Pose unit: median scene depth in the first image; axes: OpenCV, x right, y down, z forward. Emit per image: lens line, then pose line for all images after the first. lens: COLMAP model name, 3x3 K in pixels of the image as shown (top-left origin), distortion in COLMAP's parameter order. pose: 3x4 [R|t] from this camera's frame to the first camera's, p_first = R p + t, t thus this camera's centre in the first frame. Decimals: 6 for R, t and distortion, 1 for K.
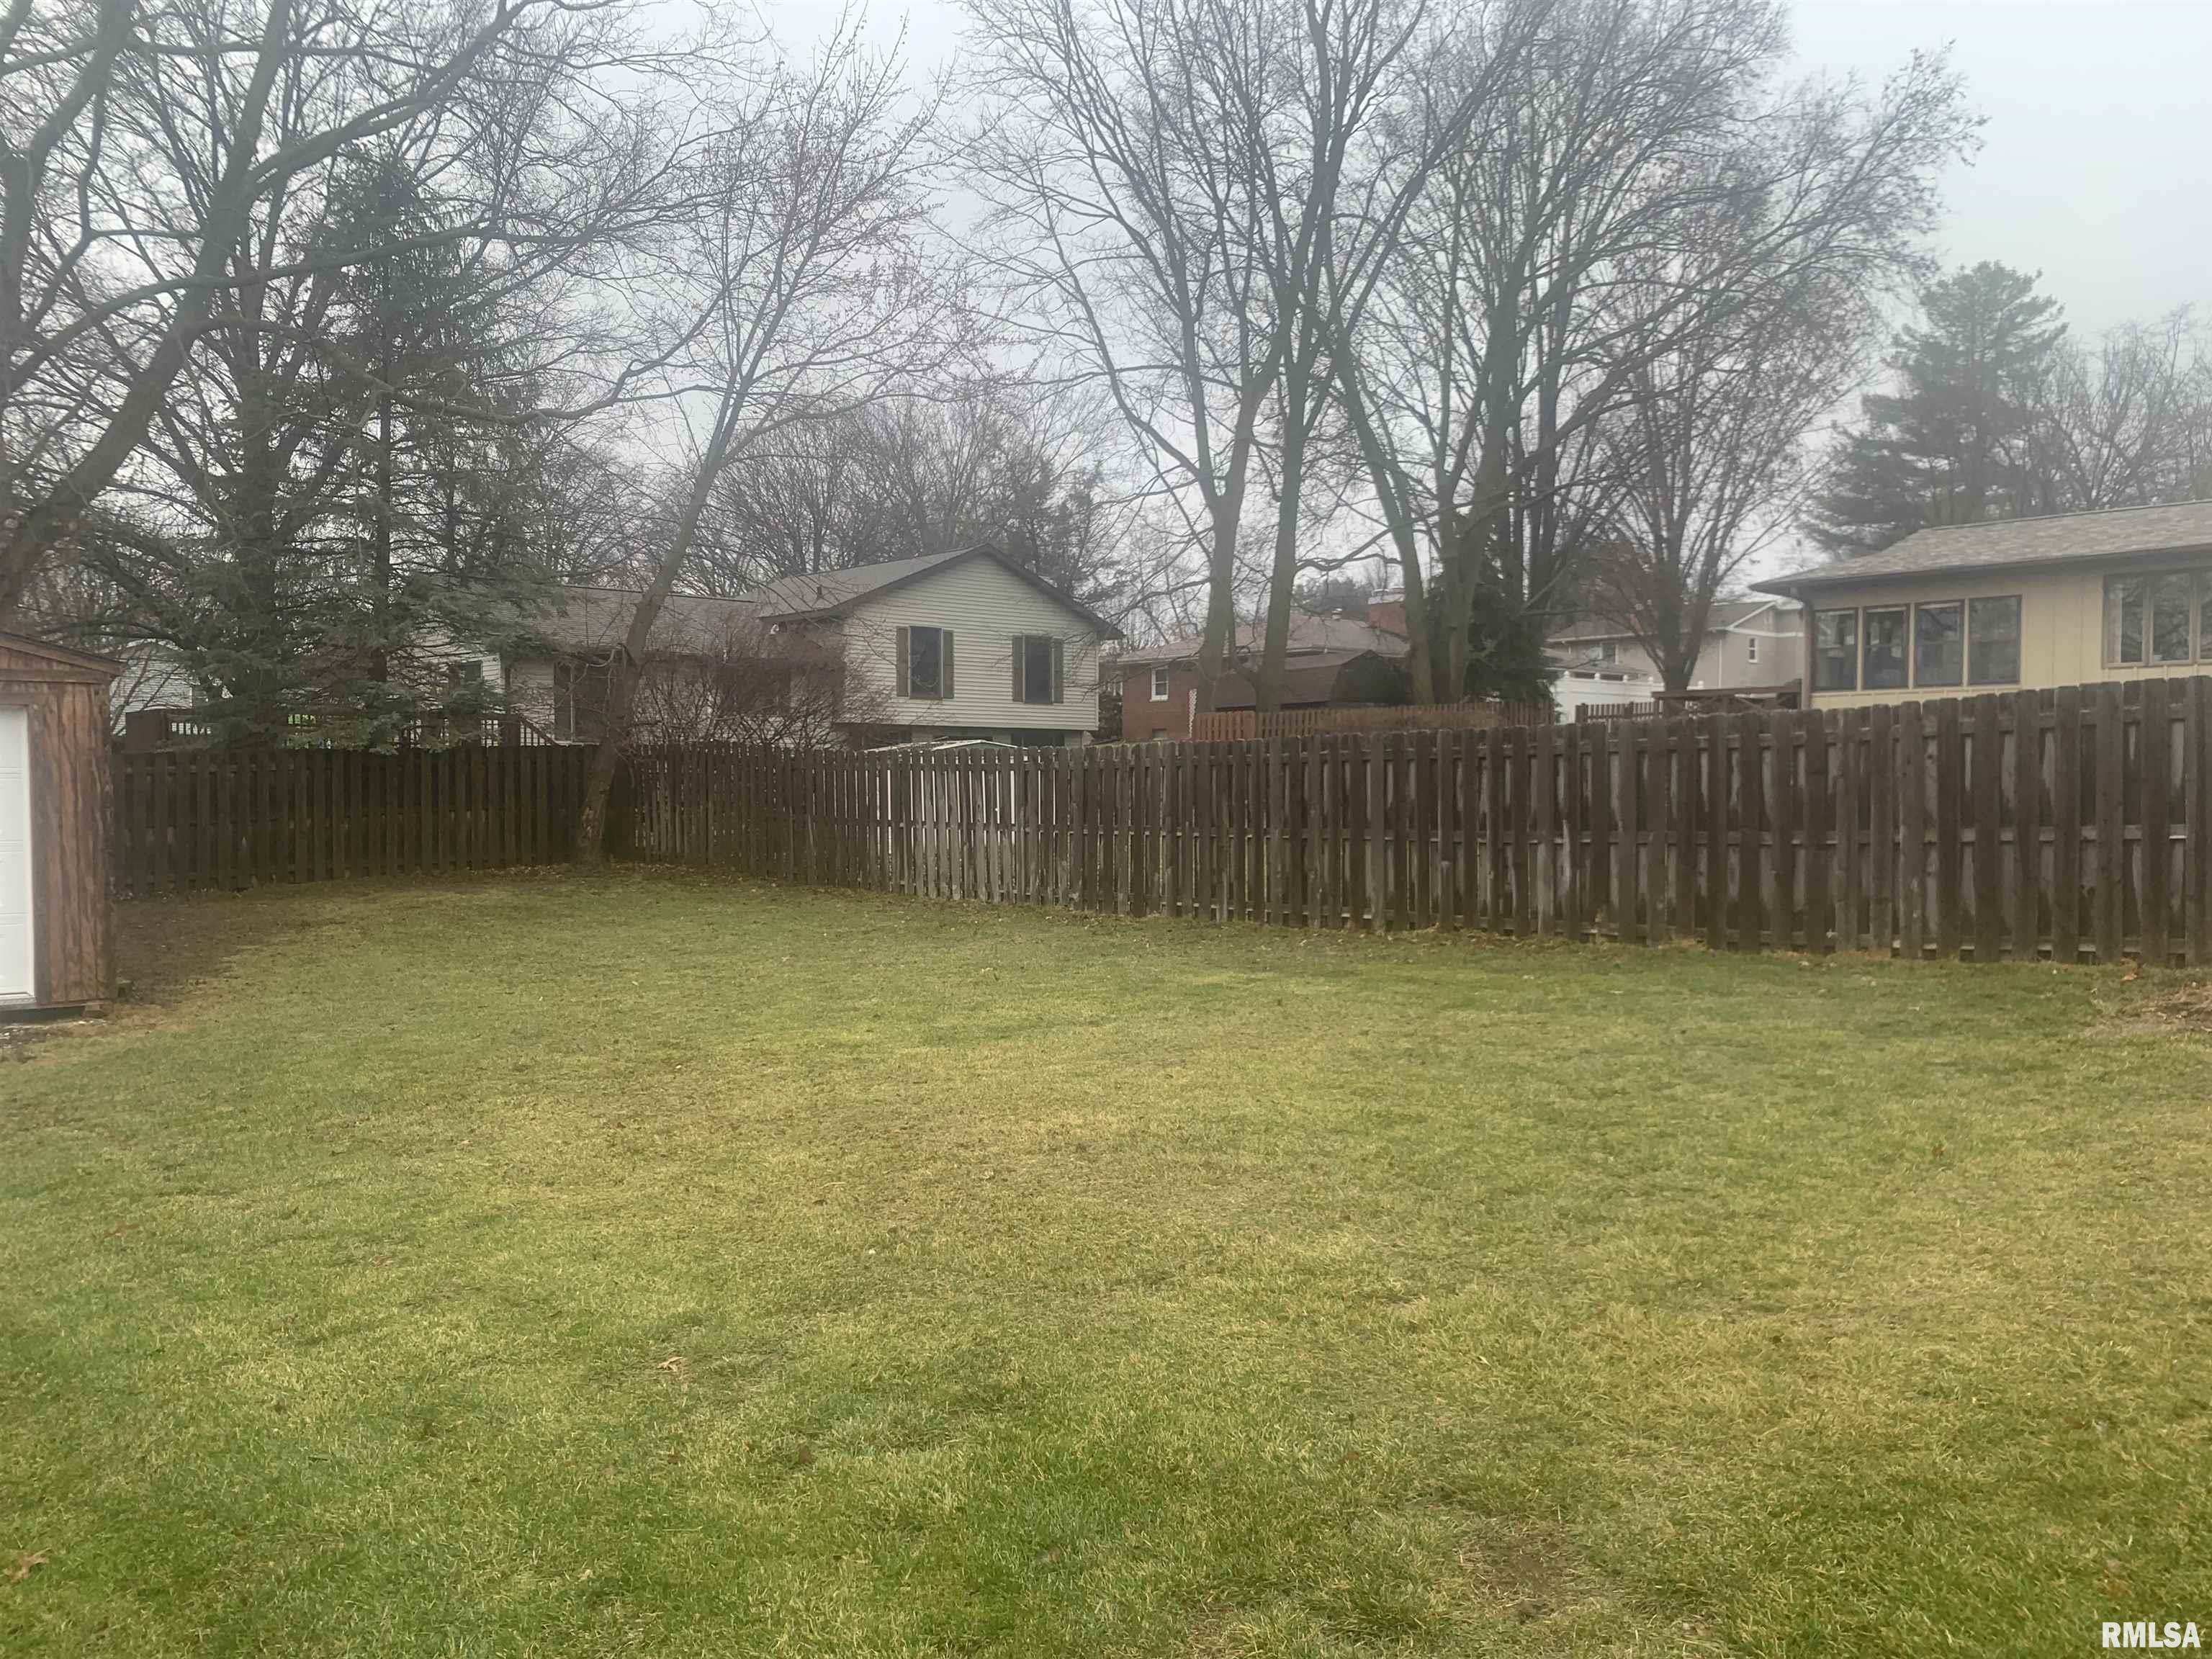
lens RADIAL K [[1716.6, 0, 1106.0], [0, 1716.6, 829.5], [0, 0, 1]] dist [-0.004896, -0.001765]
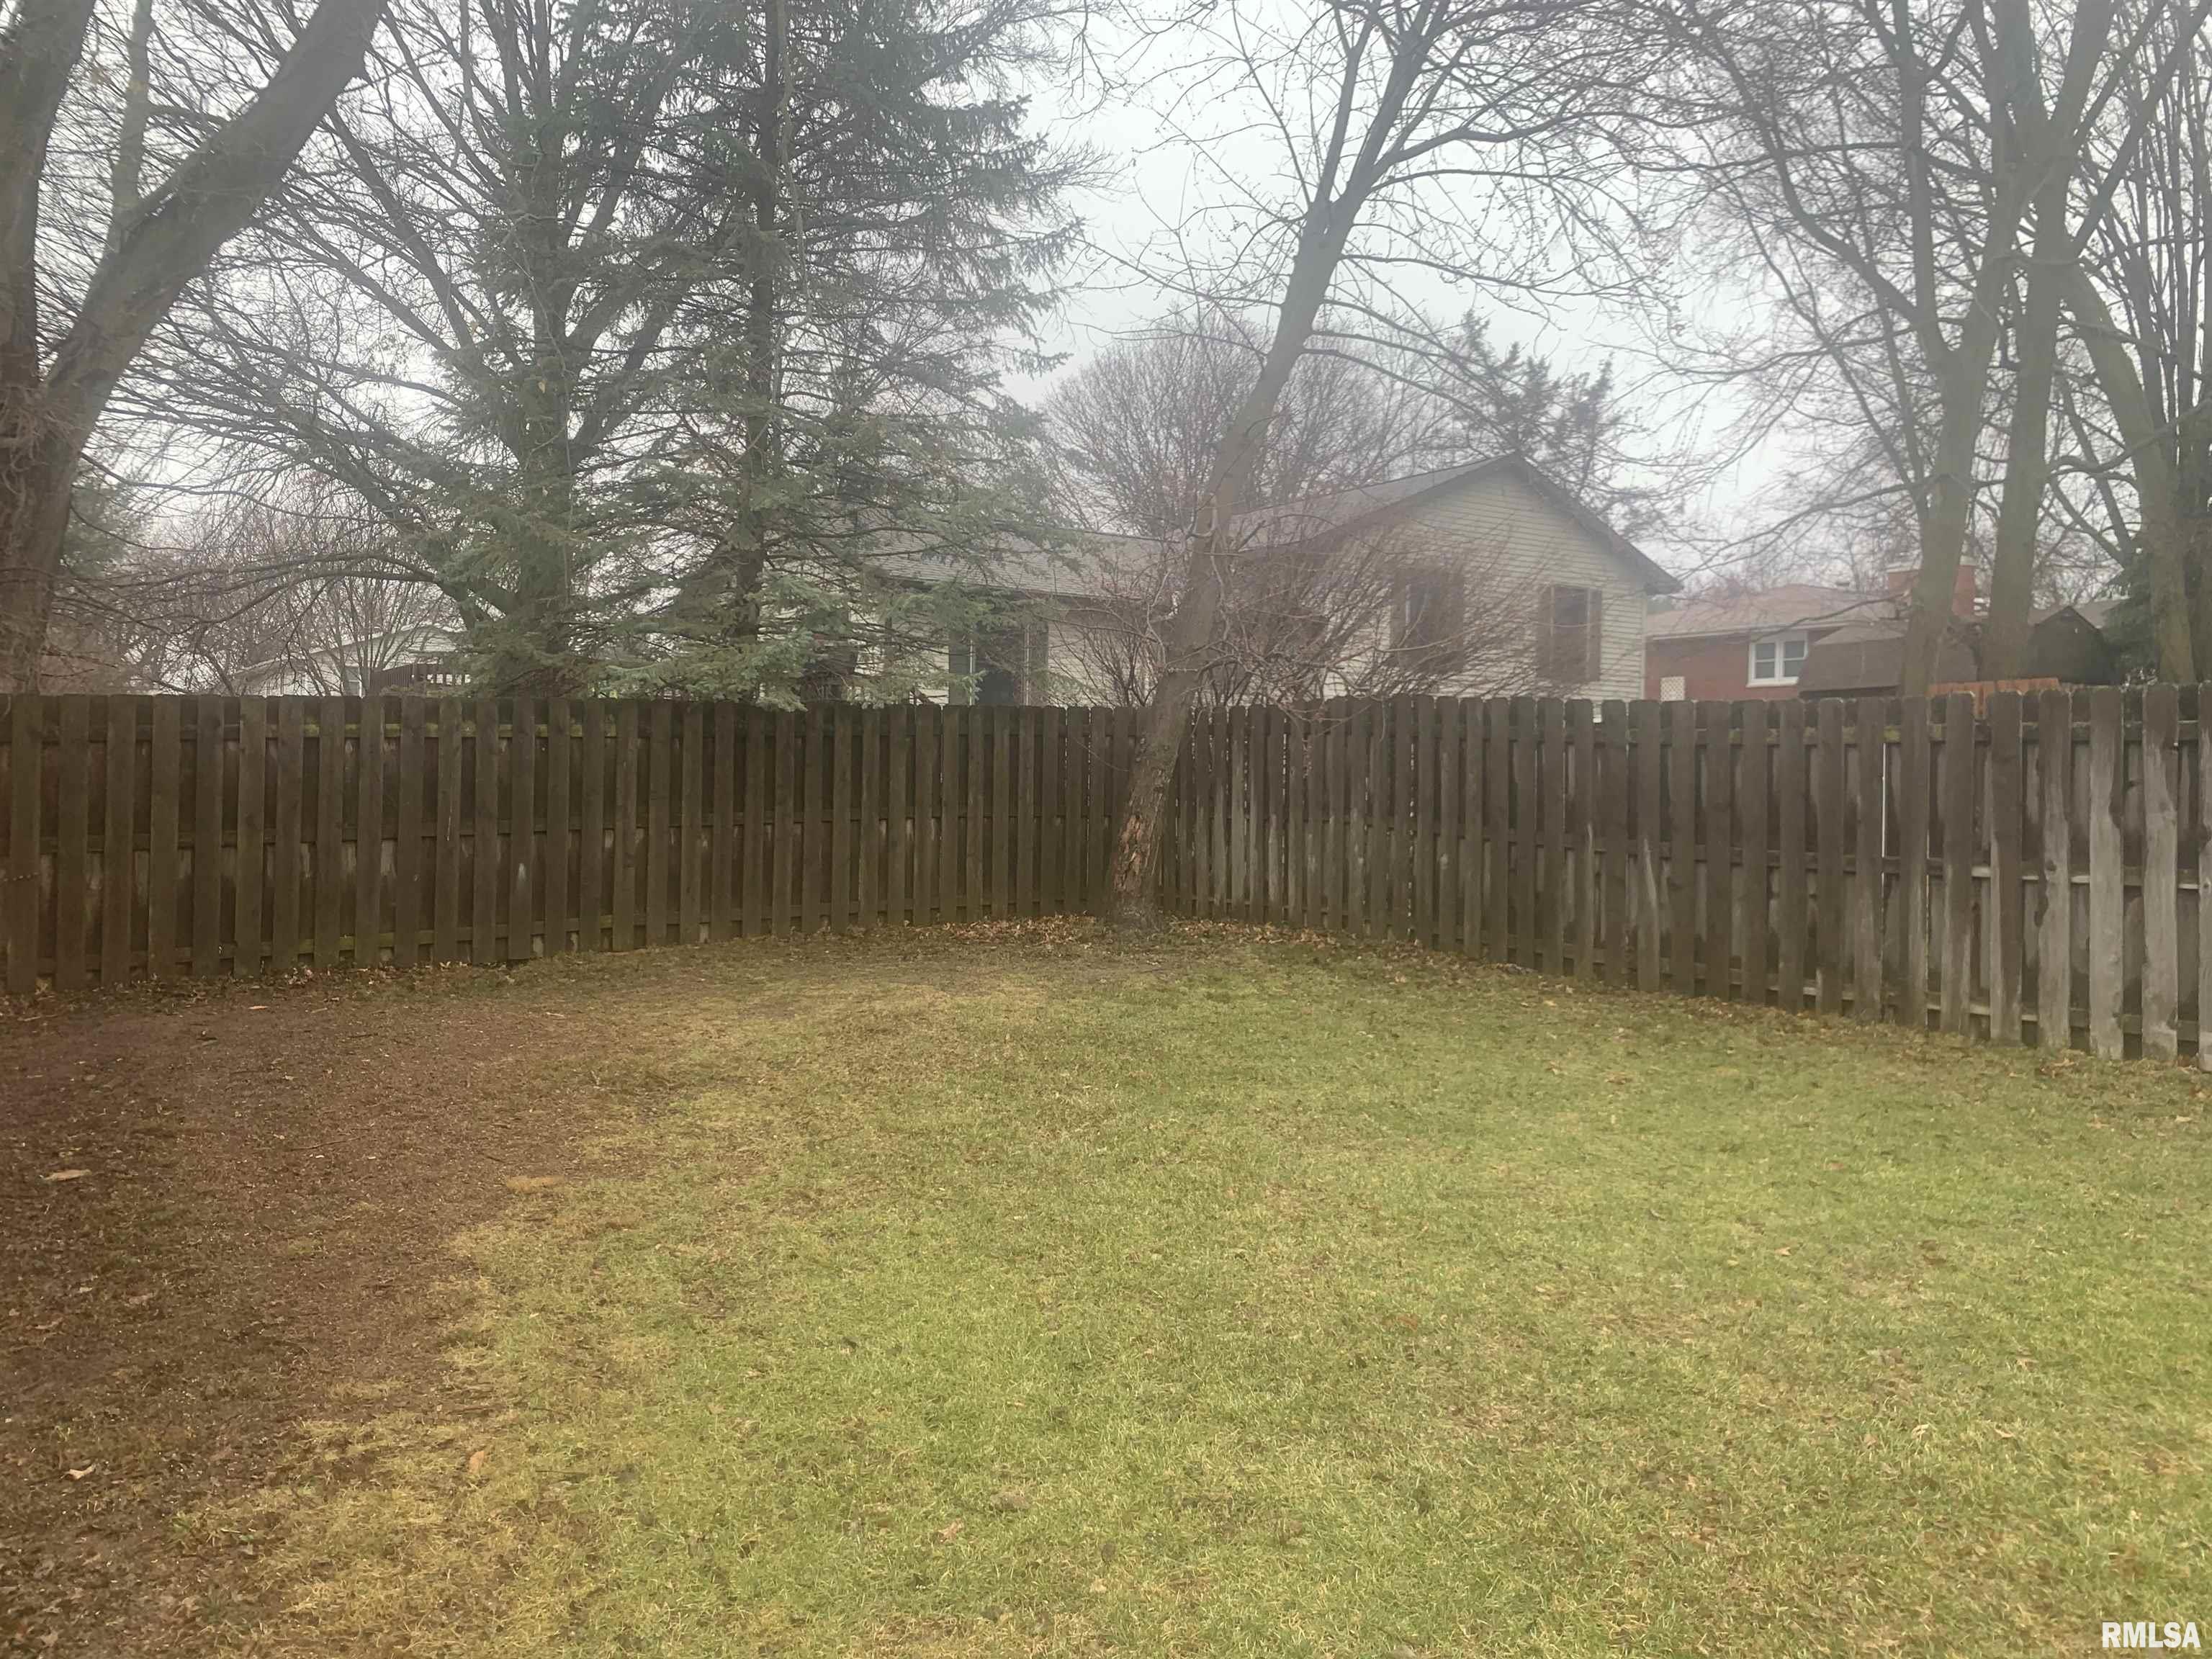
lens RADIAL K [[1658.6, 0, 1109.4], [0, 1658.6, 804.8], [0, 0, 1]] dist [0.011701, -0.001670]
pose [[0.991956, 0.018347, -0.125244, -0.249515], [-0.020629, 0.999644, -0.016949, -0.007853], [0.124888, 0.019396, 0.991981, 0.494658]]
